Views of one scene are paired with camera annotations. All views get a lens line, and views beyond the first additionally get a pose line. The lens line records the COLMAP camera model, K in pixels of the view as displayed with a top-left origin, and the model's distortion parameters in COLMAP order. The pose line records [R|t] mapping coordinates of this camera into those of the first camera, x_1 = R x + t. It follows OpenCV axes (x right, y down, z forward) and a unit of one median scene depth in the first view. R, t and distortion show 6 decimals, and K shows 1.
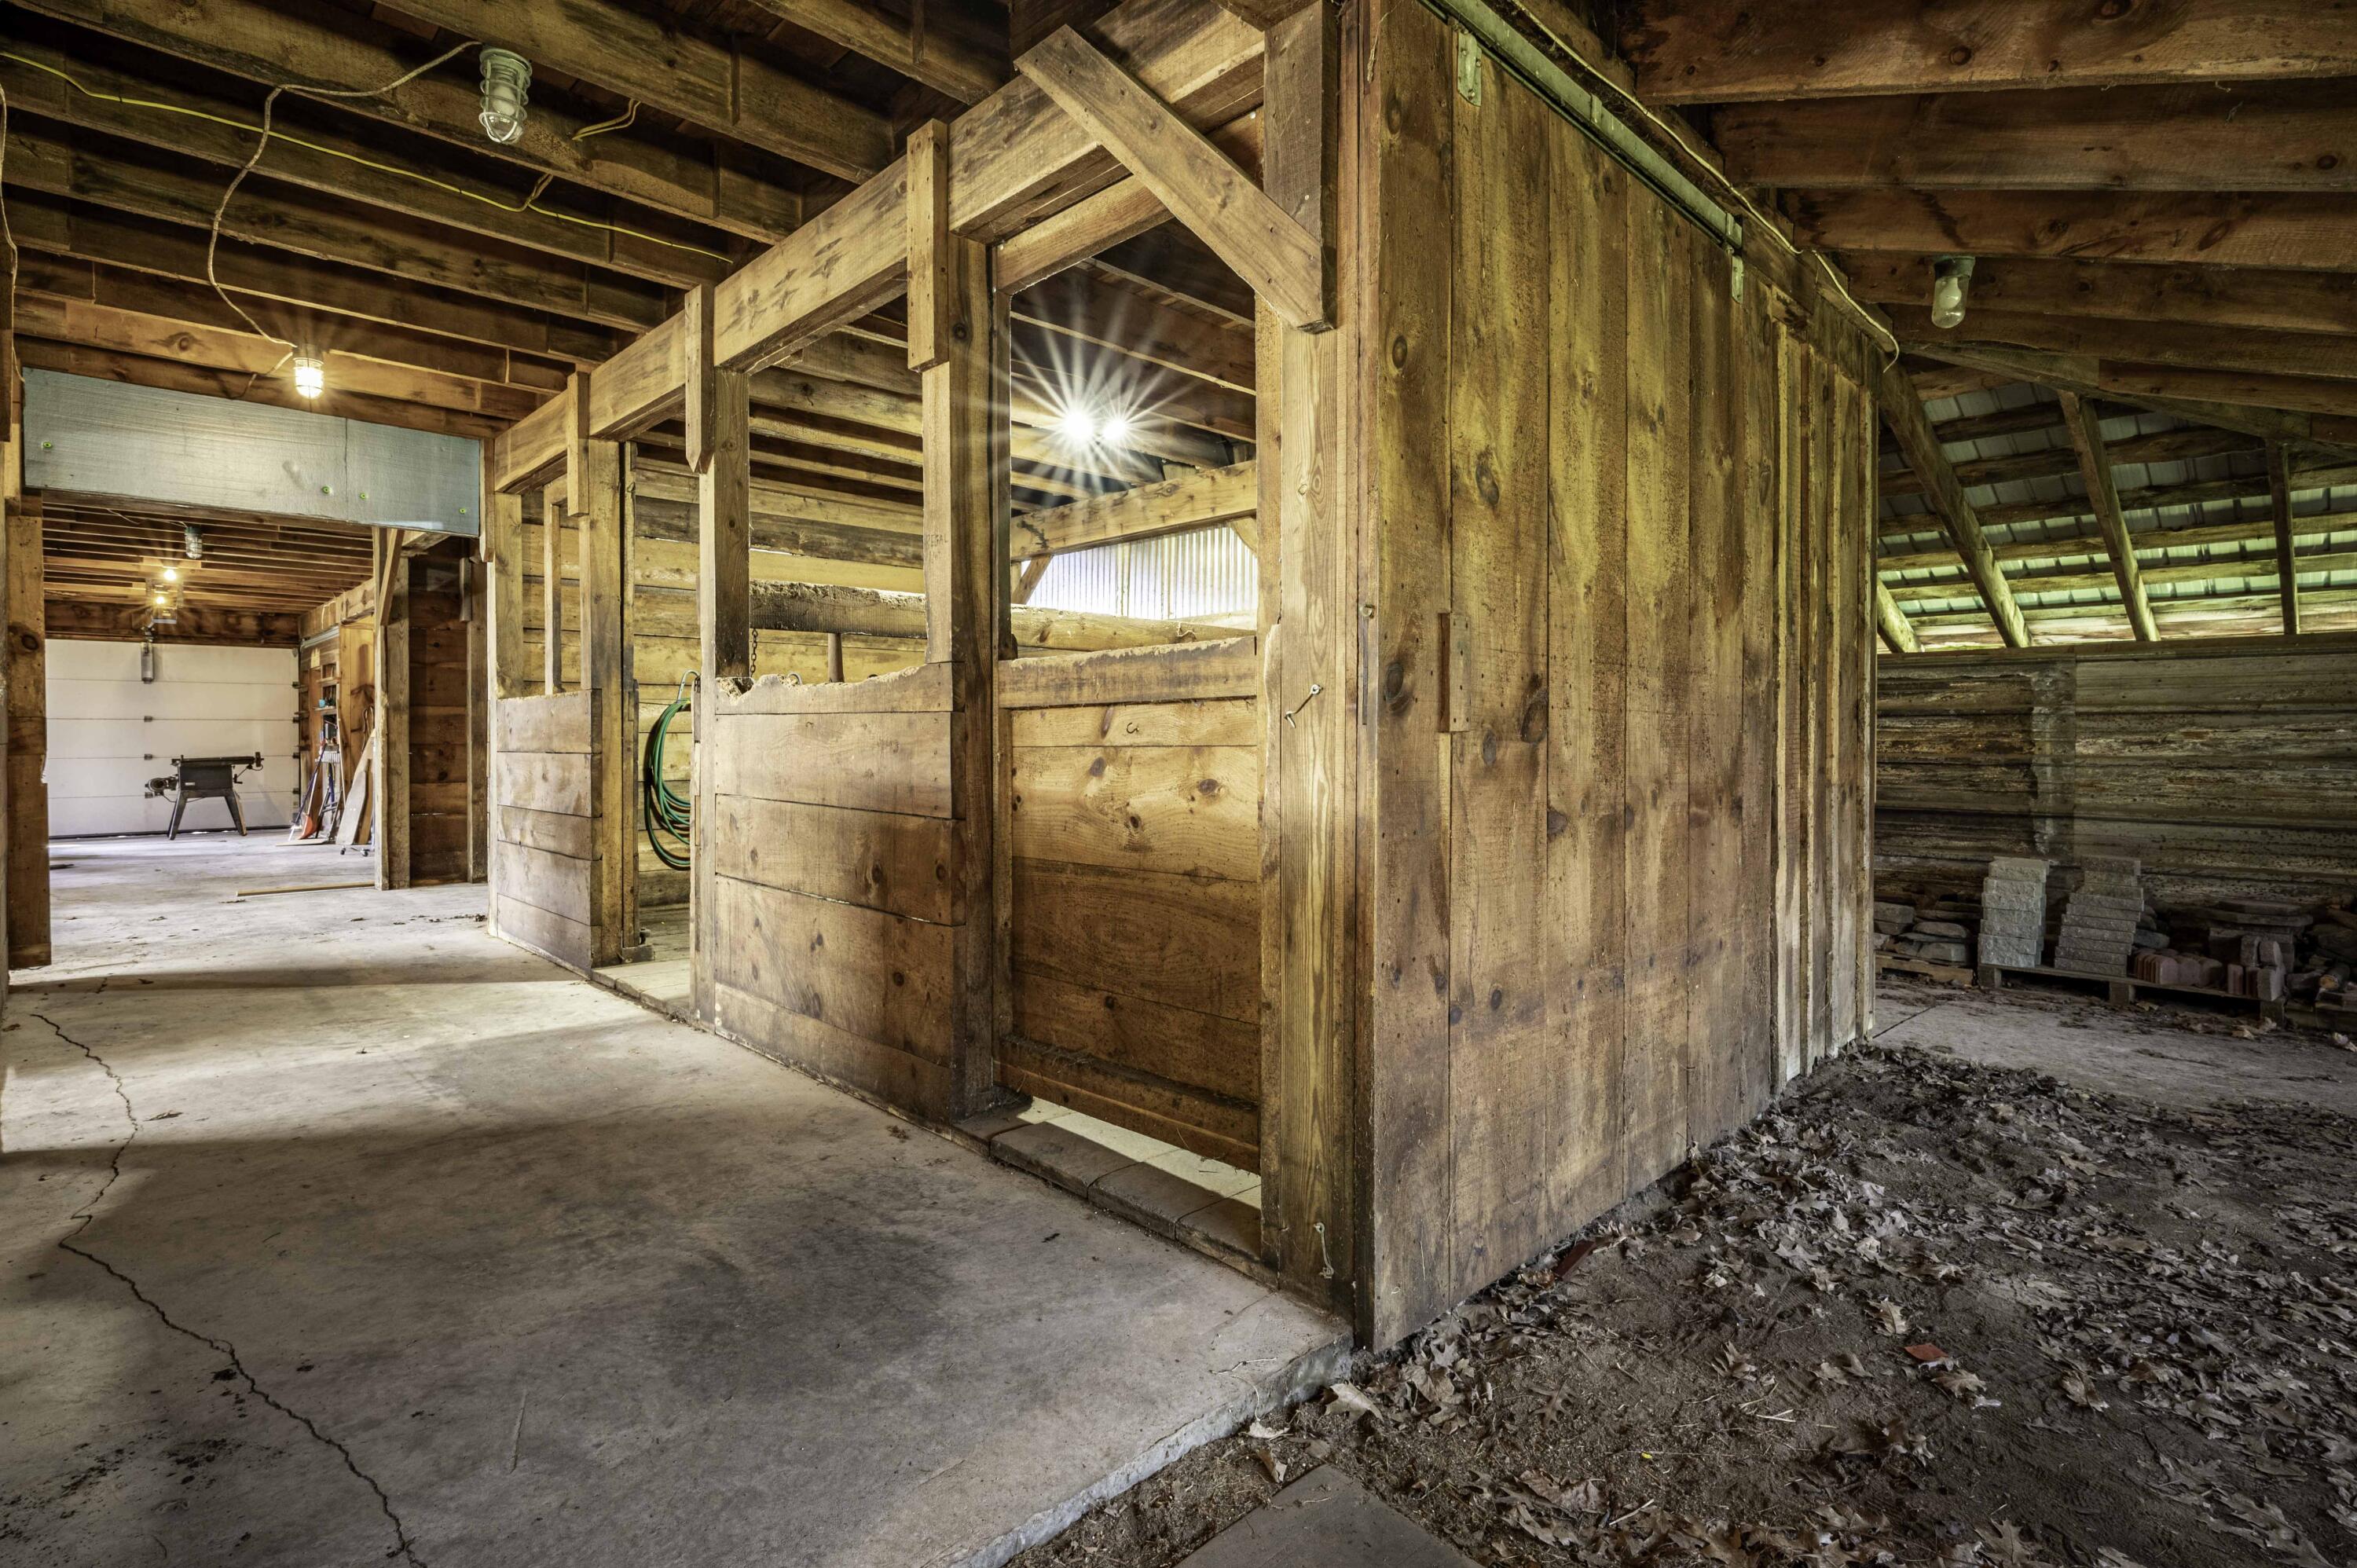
lens RADIAL K [[1144.9, 0, 1188.4], [0, 1144.9, 741.5], [0, 0, 1]] dist [0.000668, 0.002205]
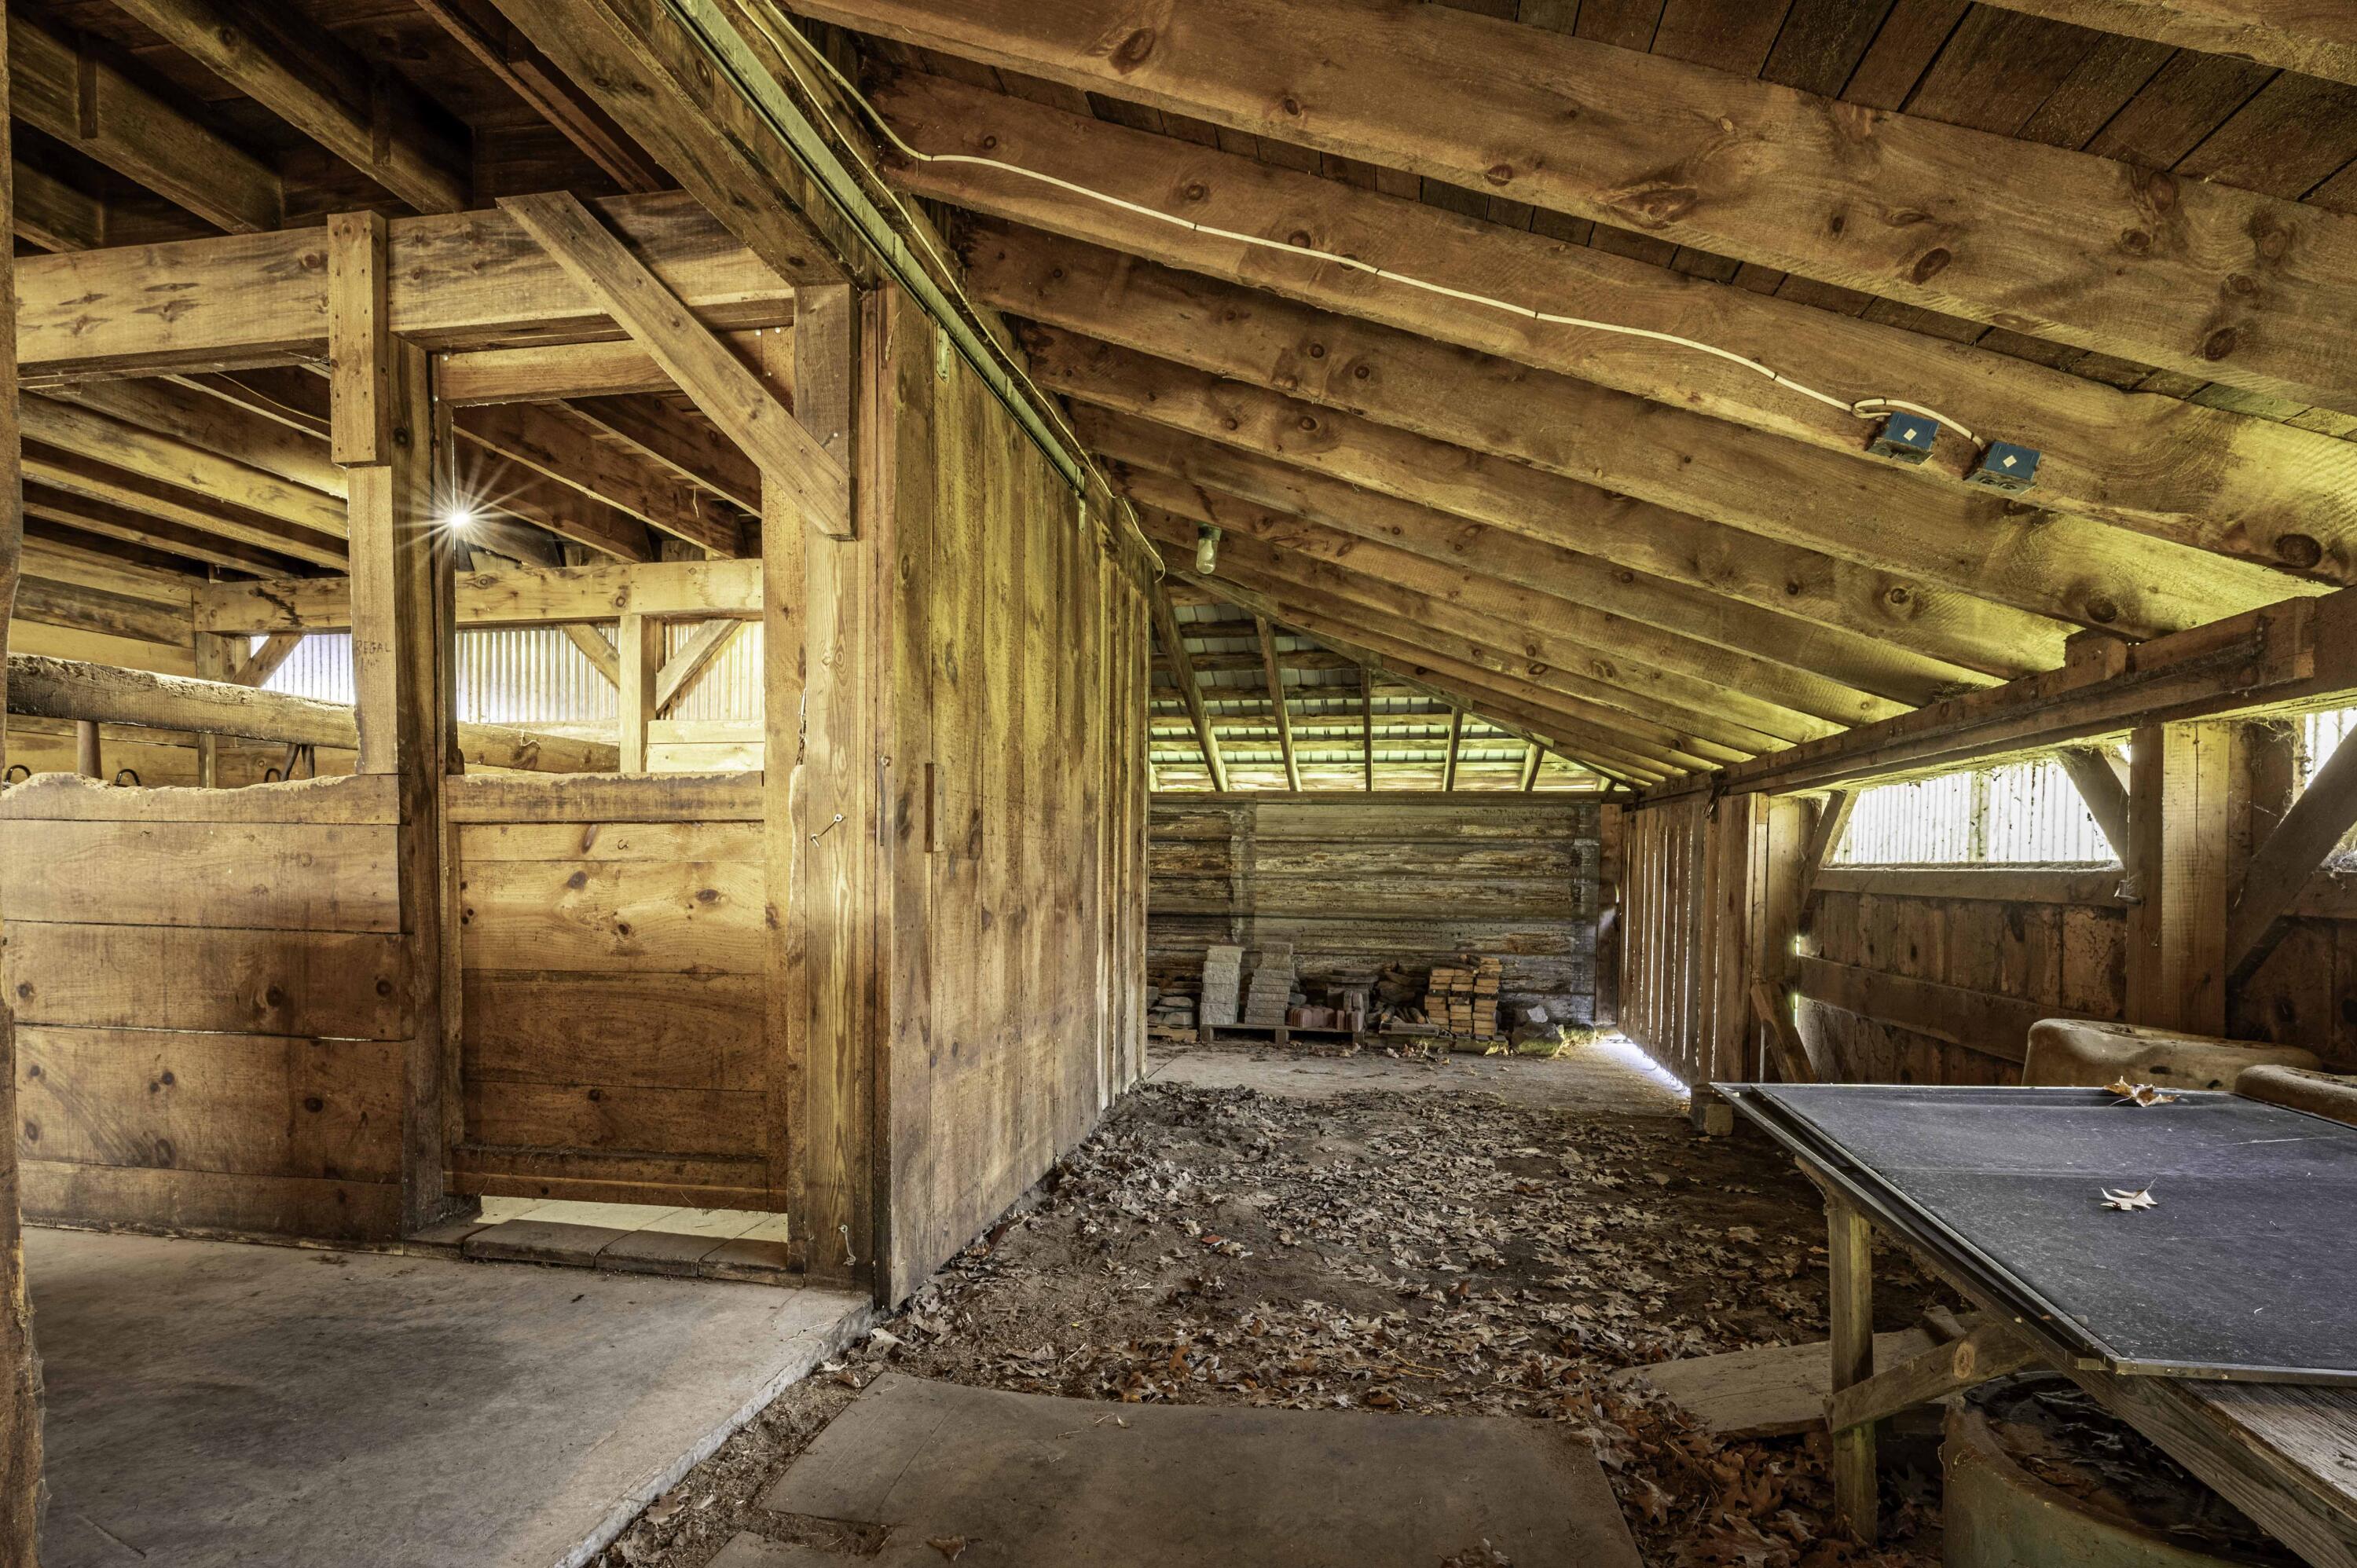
lens RADIAL K [[1144.9, 0, 1189.6], [0, 1144.9, 894.5], [0, 0, 1]] dist [0.000668, 0.002205]
pose [[0.816029, -0.011462, 0.577898, -0.233622], [-0.006484, 0.999559, 0.028982, 0.000908], [-0.577975, -0.027397, 0.815594, -0.213248]]
